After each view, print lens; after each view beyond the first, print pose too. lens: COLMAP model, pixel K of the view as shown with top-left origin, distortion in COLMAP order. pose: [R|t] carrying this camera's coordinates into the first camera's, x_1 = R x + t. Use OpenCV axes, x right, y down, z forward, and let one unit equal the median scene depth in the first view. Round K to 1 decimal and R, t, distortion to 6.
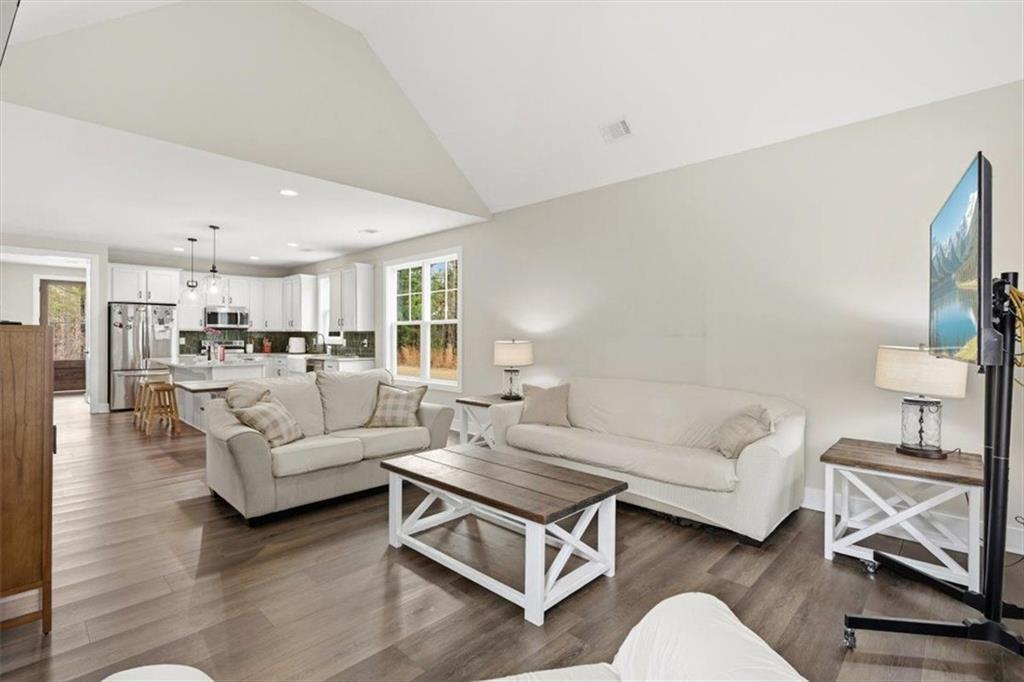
lens RADIAL K [[461.9, 0, 507.8], [0, 461.9, 337.9], [0, 0, 1]] dist [-0.003507, 0.001512]
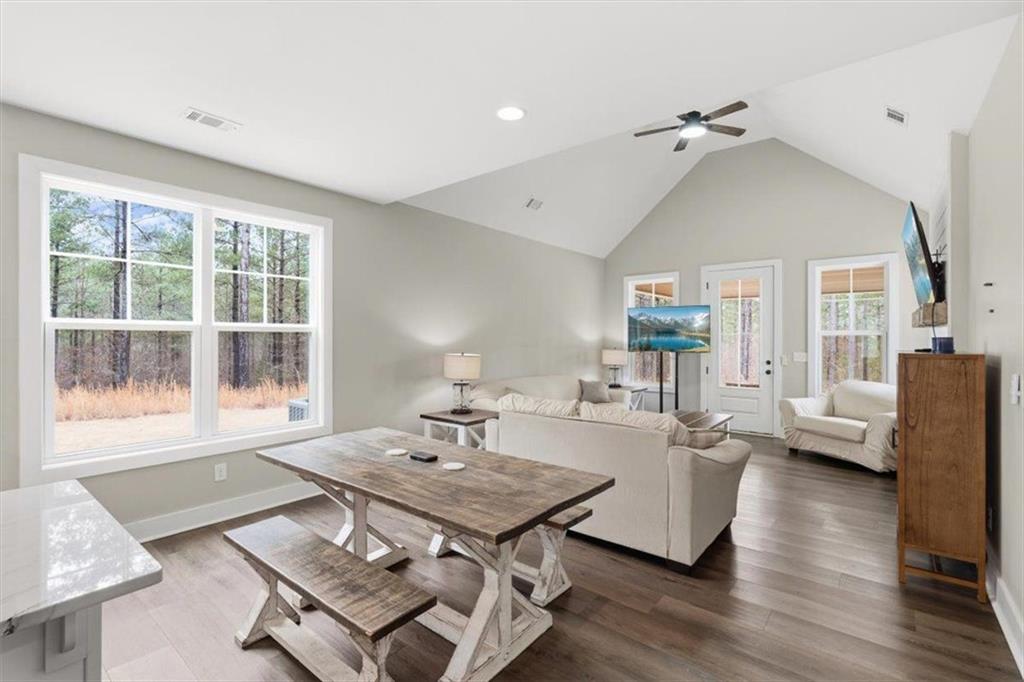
lens RADIAL K [[461.9, 0, 515.6], [0, 461.9, 336.6], [0, 0, 1]] dist [-0.003507, 0.001512]
pose [[-0.079114, -0.004601, 0.996855, -0.547384], [-0.002625, 0.999987, 0.004407, -0.019118], [-0.996862, -0.002268, -0.079125, 0.536762]]
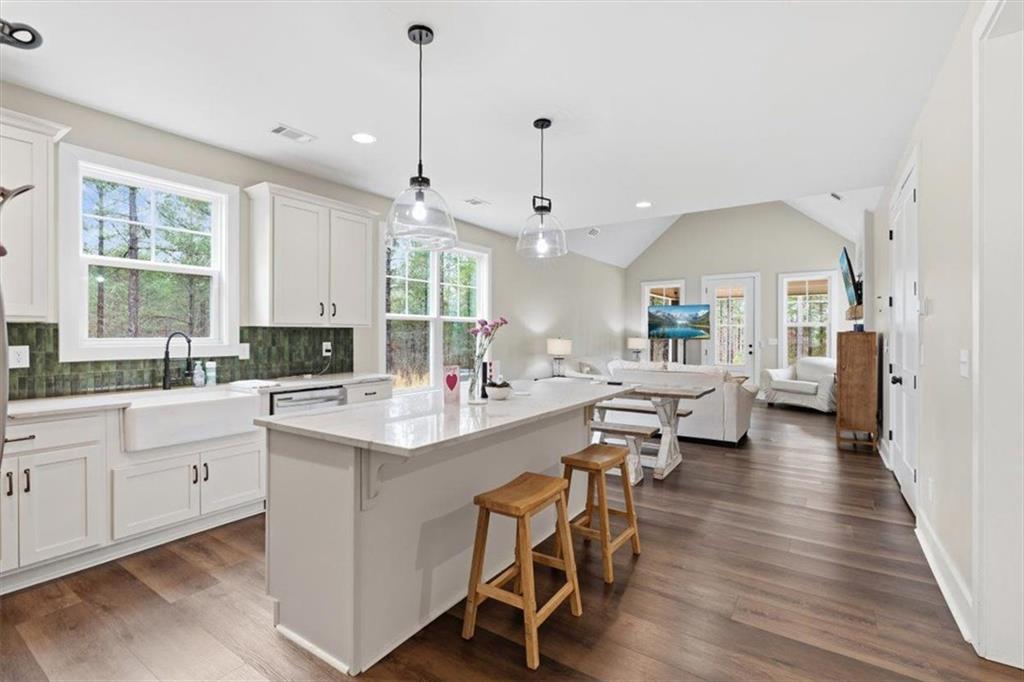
lens RADIAL K [[461.9, 0, 520.7], [0, 461.9, 333.4], [0, 0, 1]] dist [-0.003507, 0.001512]
pose [[-0.170071, -0.006294, 0.985412, -0.777056], [-0.001089, 0.999980, 0.006199, -0.009038], [-0.985431, -0.000019, -0.170074, 0.760362]]
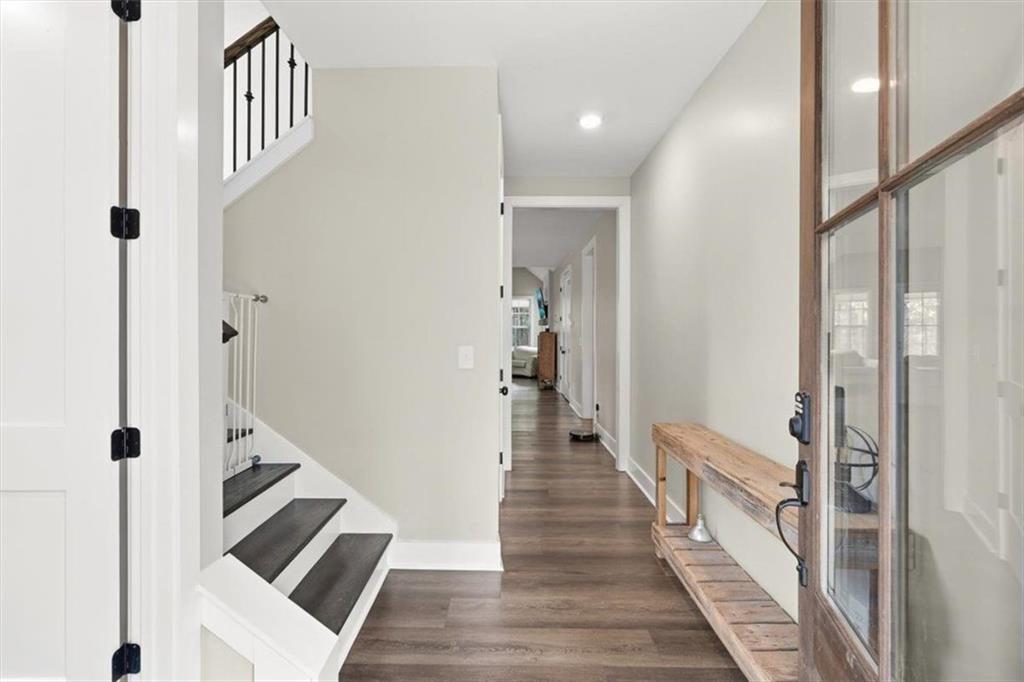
lens RADIAL K [[461.9, 0, 511.4], [0, 461.9, 332.5], [0, 0, 1]] dist [-0.003507, 0.001512]
pose [[-0.685542, -0.010623, 0.727955, -1.082239], [-0.007209, 0.999944, 0.007803, -0.015103], [-0.727997, 0.000101, -0.685580, 1.129801]]
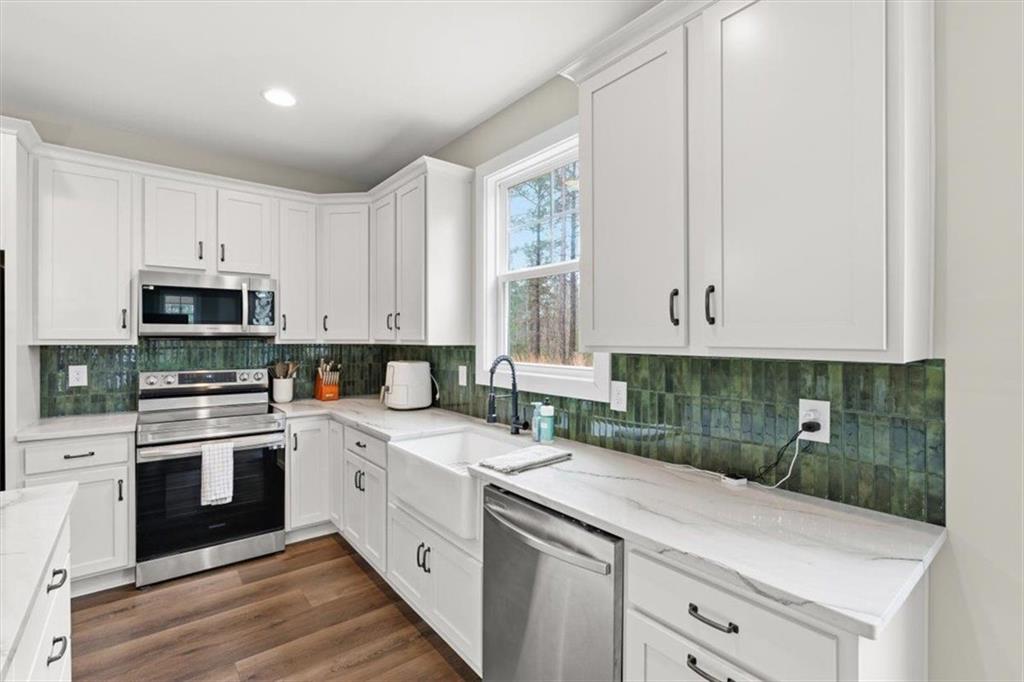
lens RADIAL K [[461.9, 0, 503.5], [0, 461.9, 339.9], [0, 0, 1]] dist [-0.003507, 0.001512]
pose [[0.988514, -0.002011, -0.151119, -0.351491], [0.002265, 0.999996, 0.001511, -0.017891], [0.151116, -0.001836, 0.988514, 0.704906]]
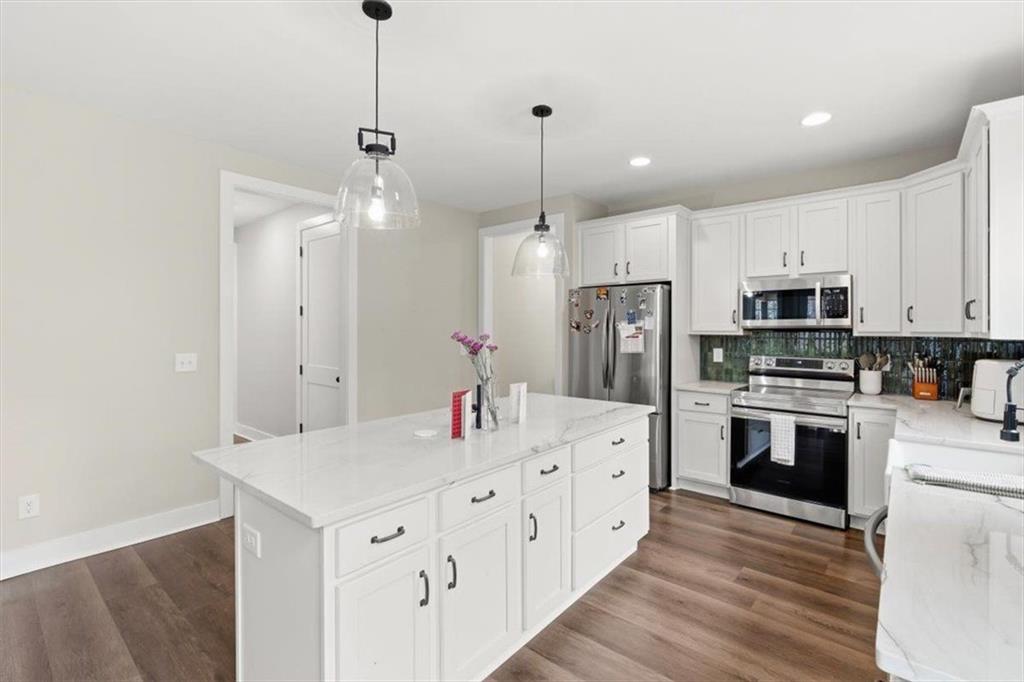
lens RADIAL K [[461.9, 0, 518.9], [0, 461.9, 336.6], [0, 0, 1]] dist [-0.003507, 0.001512]
pose [[0.061946, 0.011468, -0.998014, -0.221144], [-0.003145, 0.999931, 0.011295, -0.017642], [0.998075, 0.002439, 0.061977, 0.737072]]
